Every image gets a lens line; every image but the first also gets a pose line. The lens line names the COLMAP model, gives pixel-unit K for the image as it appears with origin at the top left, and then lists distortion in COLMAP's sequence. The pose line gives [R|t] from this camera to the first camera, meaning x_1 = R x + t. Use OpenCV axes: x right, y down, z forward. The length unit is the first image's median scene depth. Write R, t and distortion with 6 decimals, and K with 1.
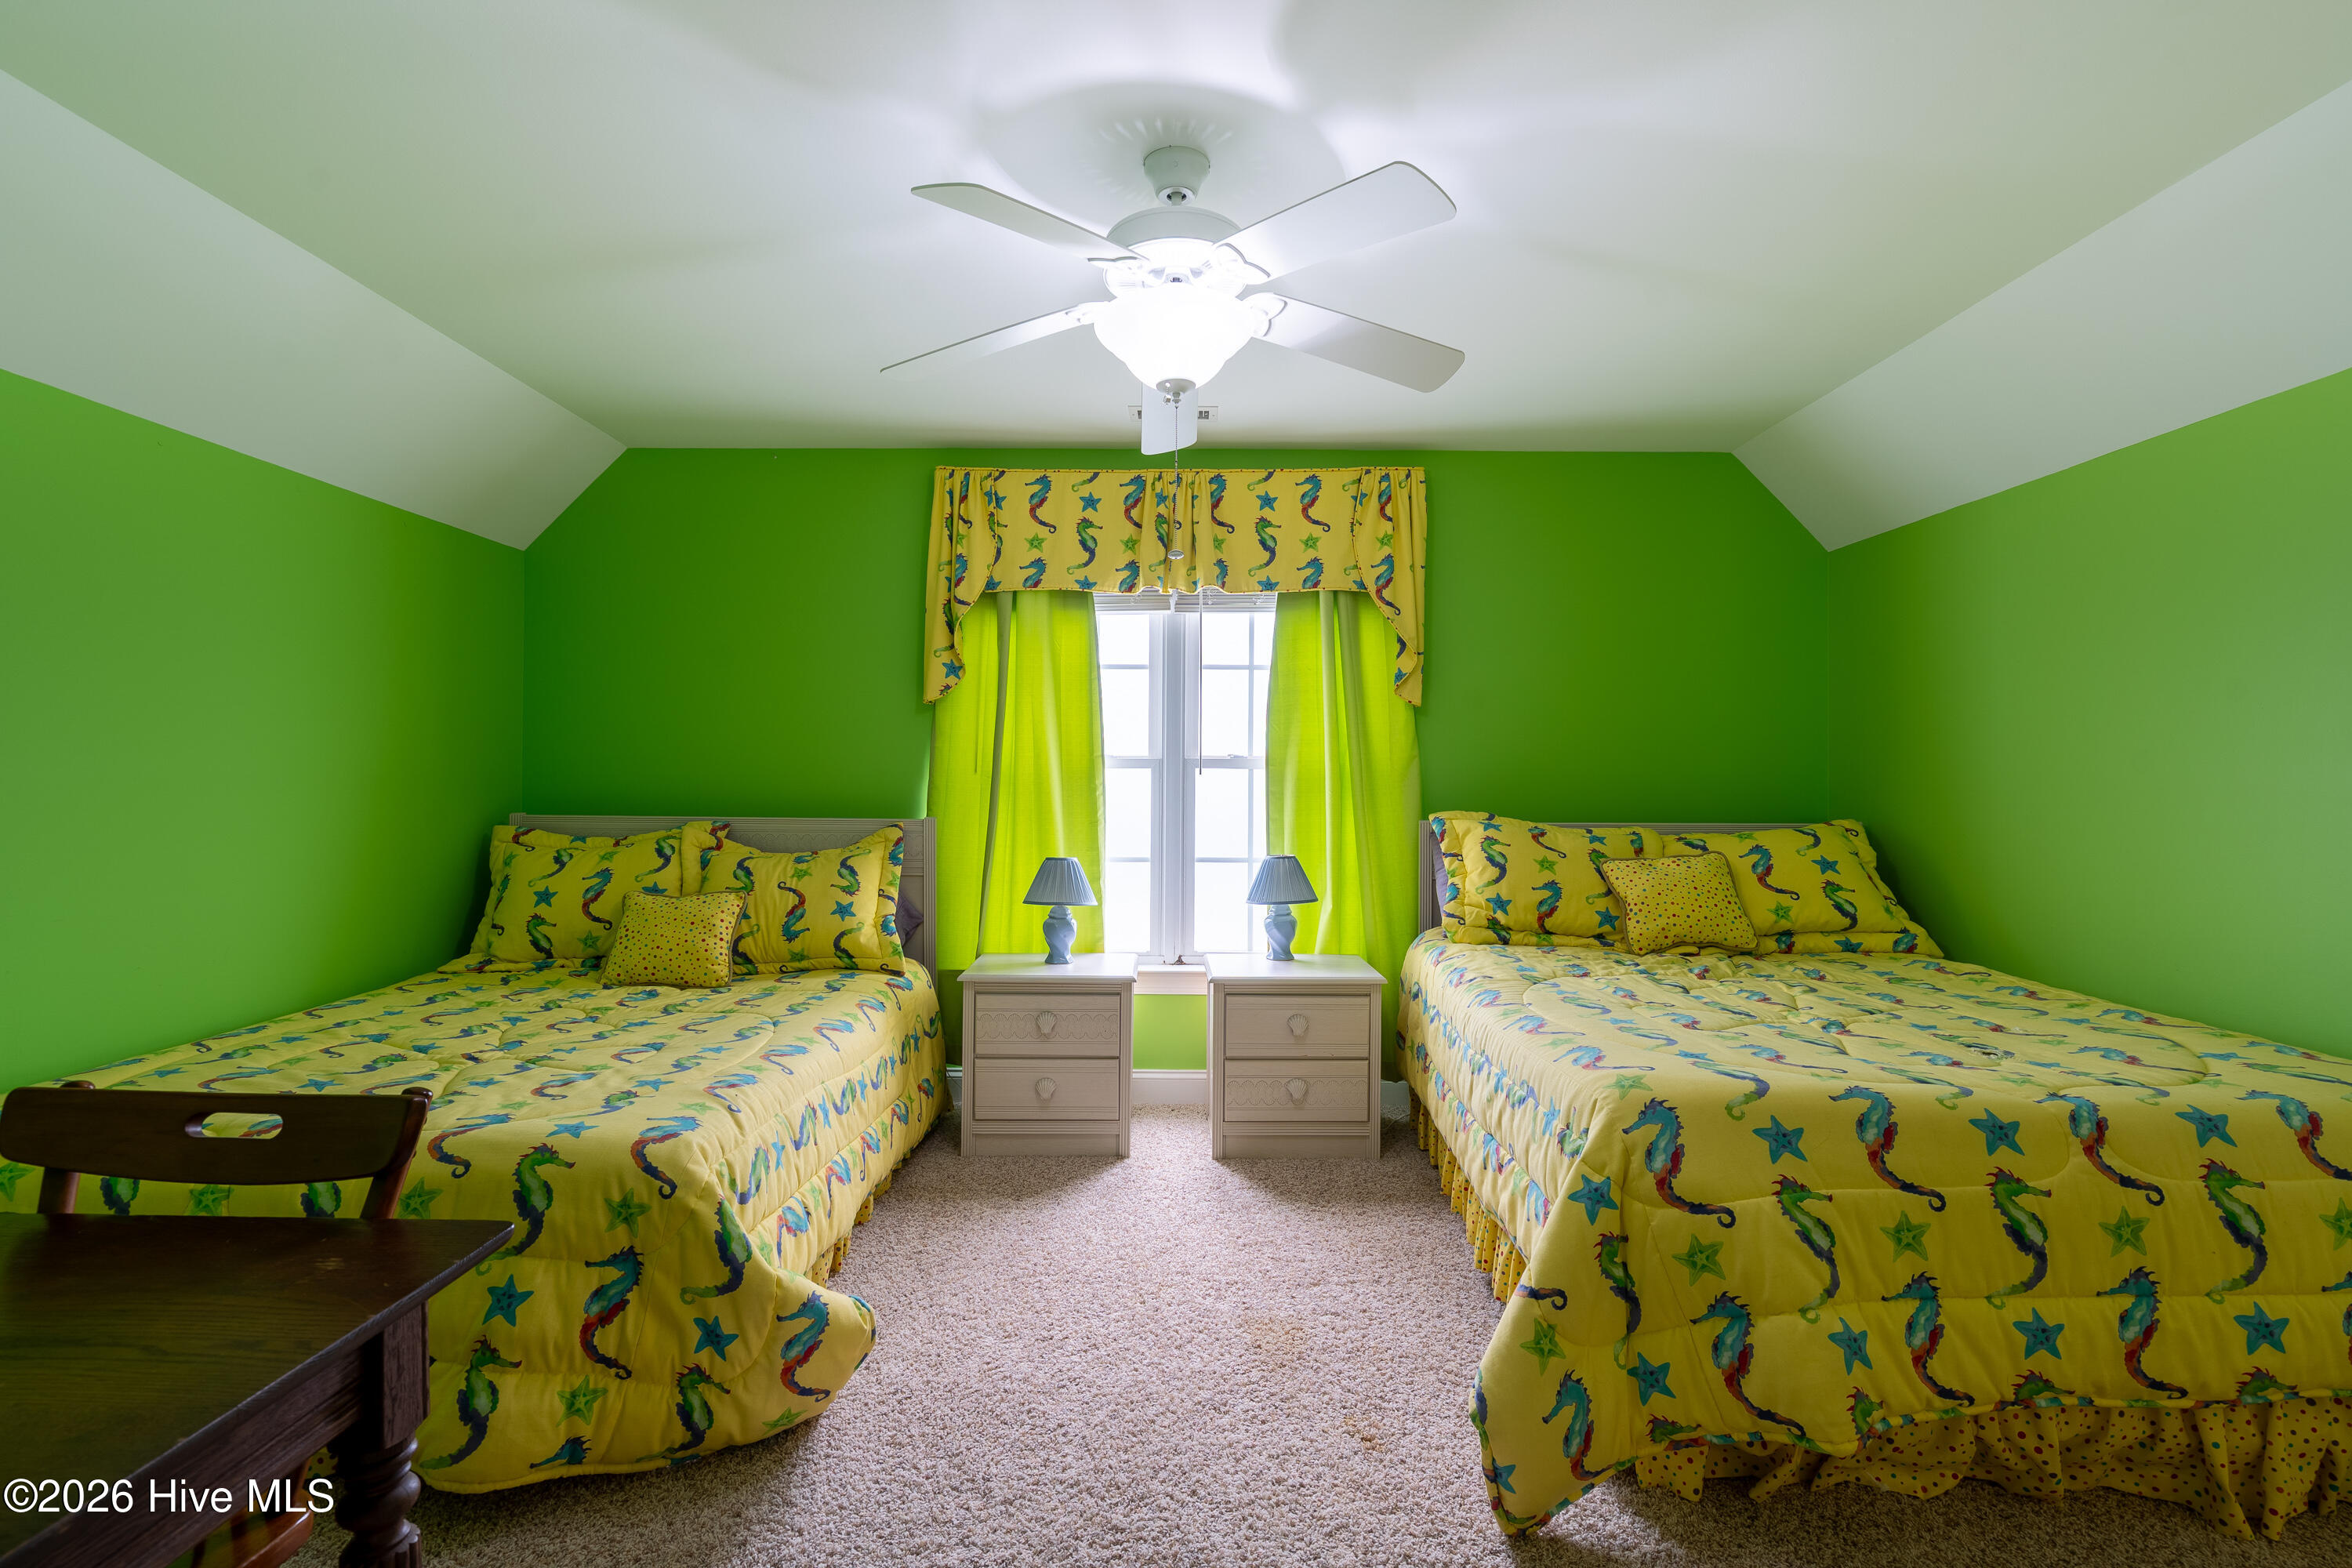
lens RADIAL K [[1077.9, 0, 1176.0], [0, 1077.9, 784.0], [0, 0, 1]] dist [-0.023227, 0.008017]
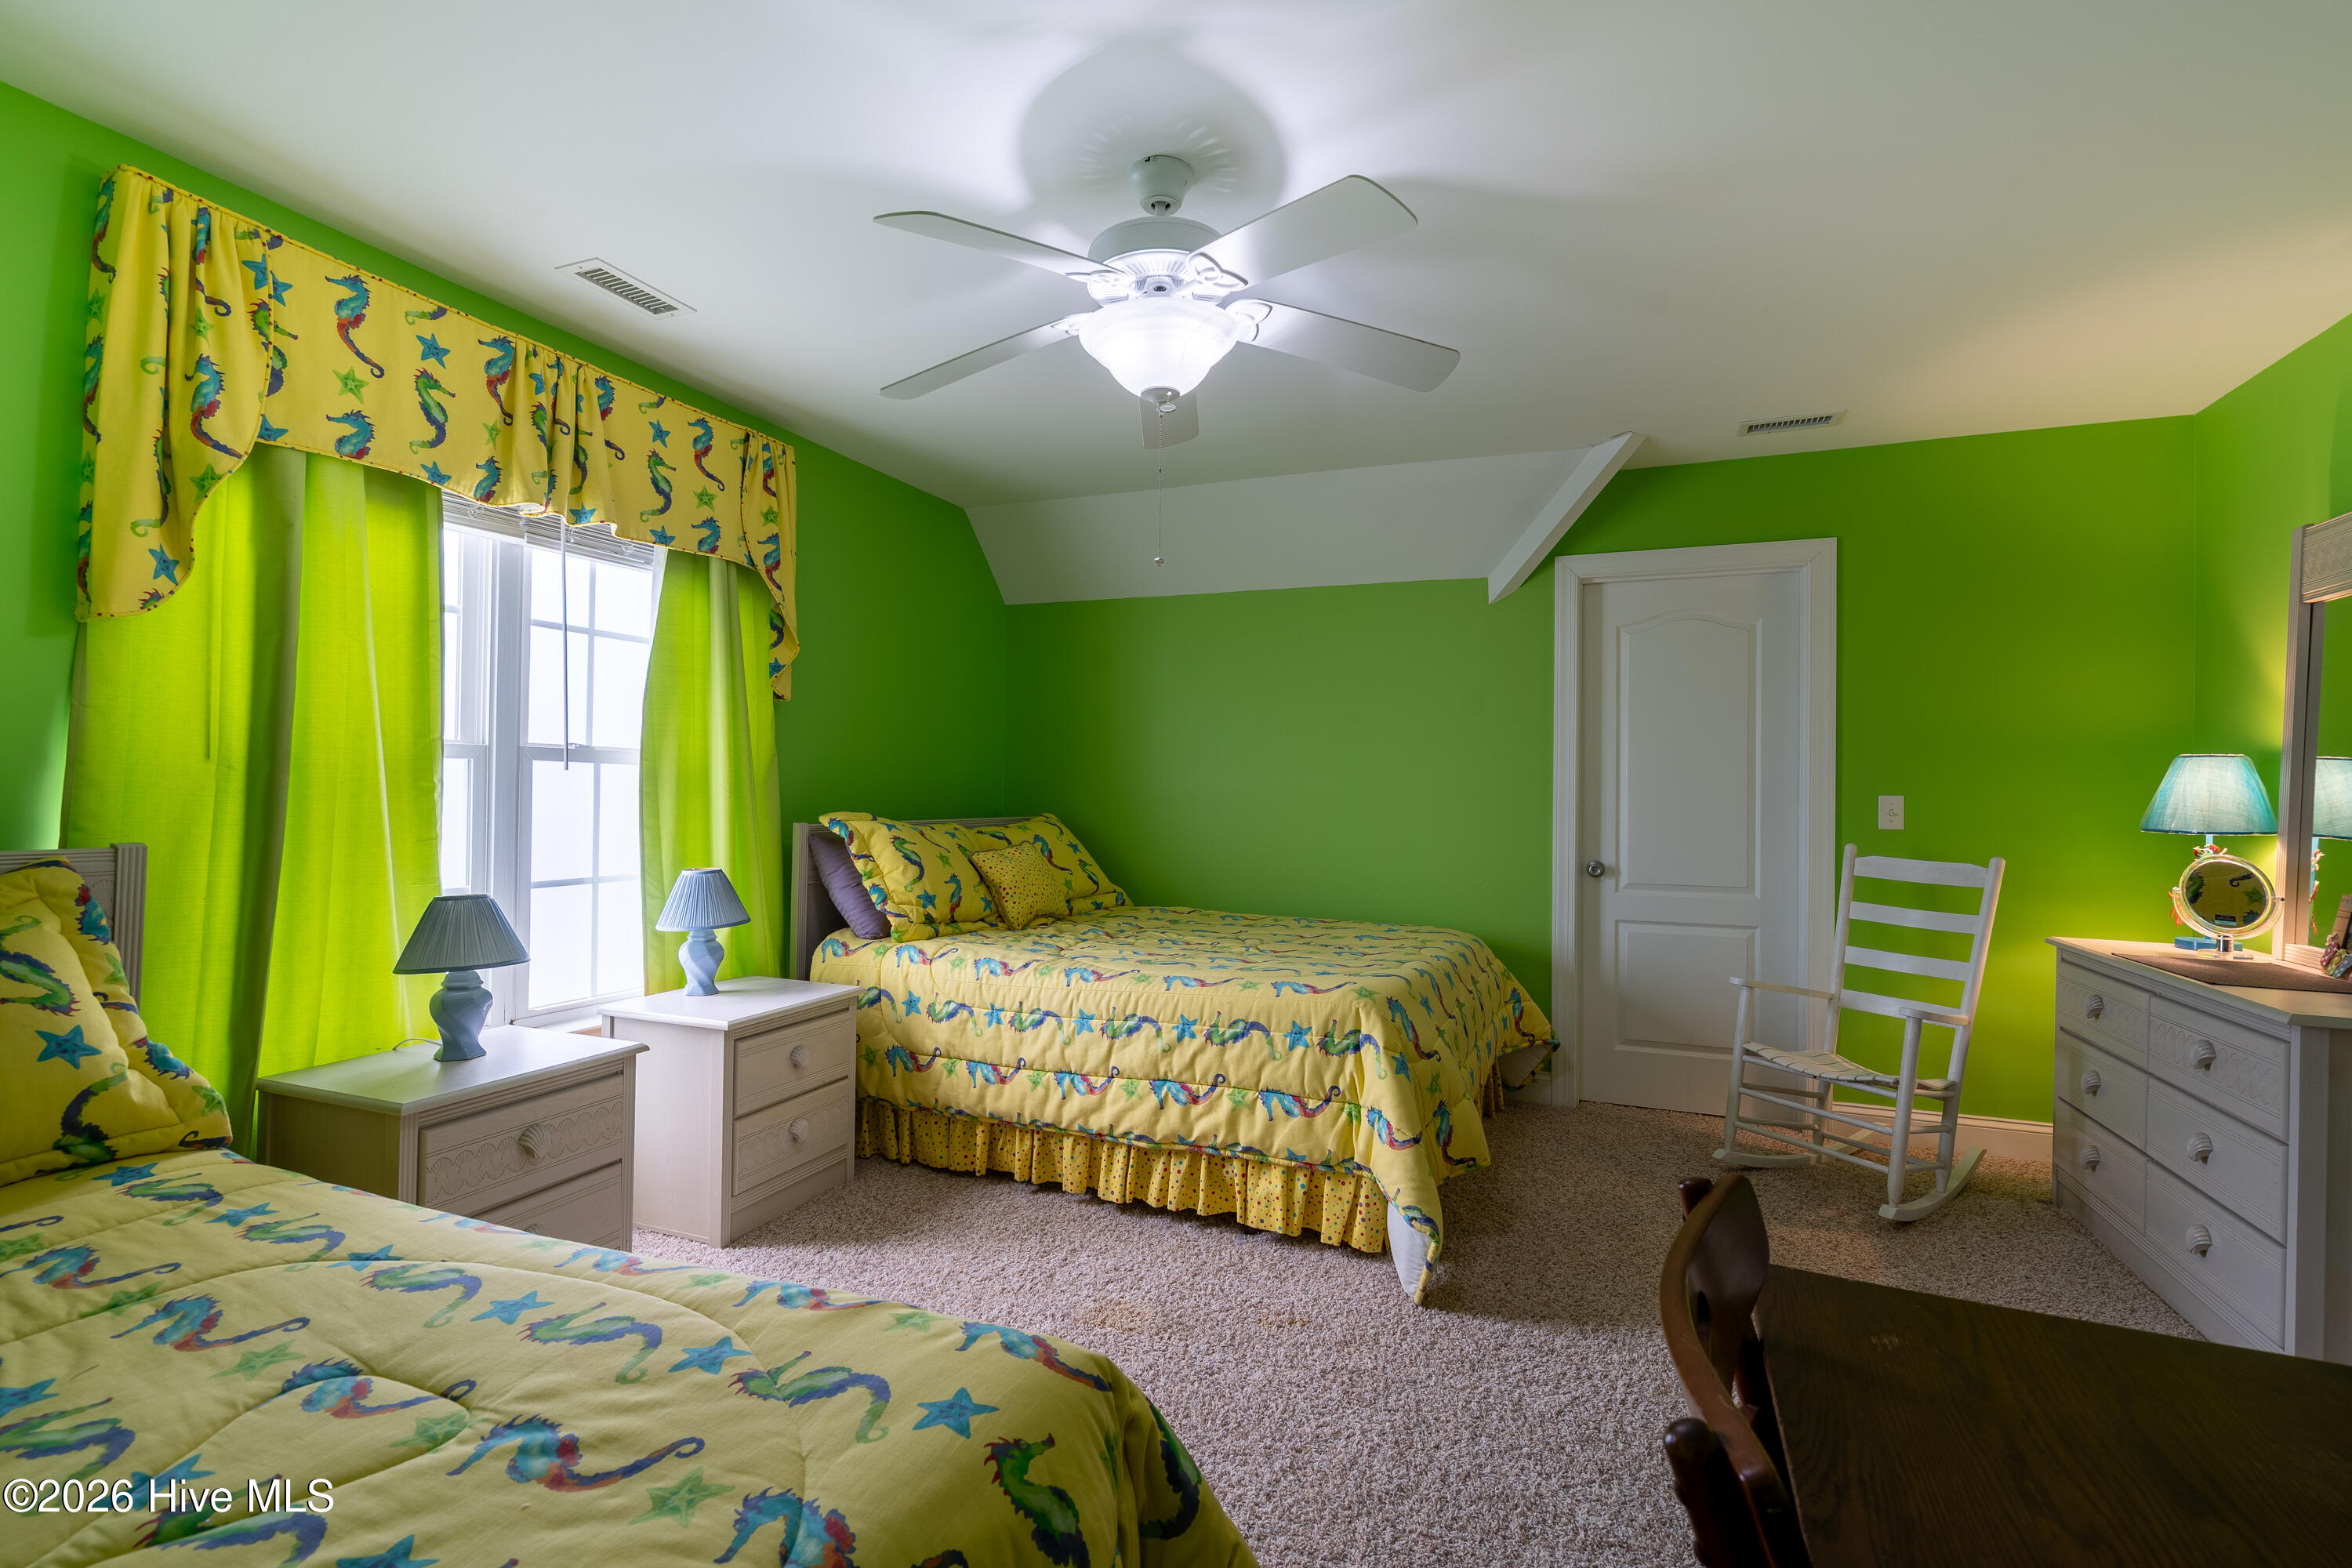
lens RADIAL K [[1077.9, 0, 1176.0], [0, 1077.9, 784.0], [0, 0, 1]] dist [-0.023227, 0.008017]
pose [[0.355468, 0.005169, 0.934674, -0.528588], [-0.013463, 0.999909, -0.000410, -0.004270], [-0.934592, -0.012438, 0.355505, 0.350006]]
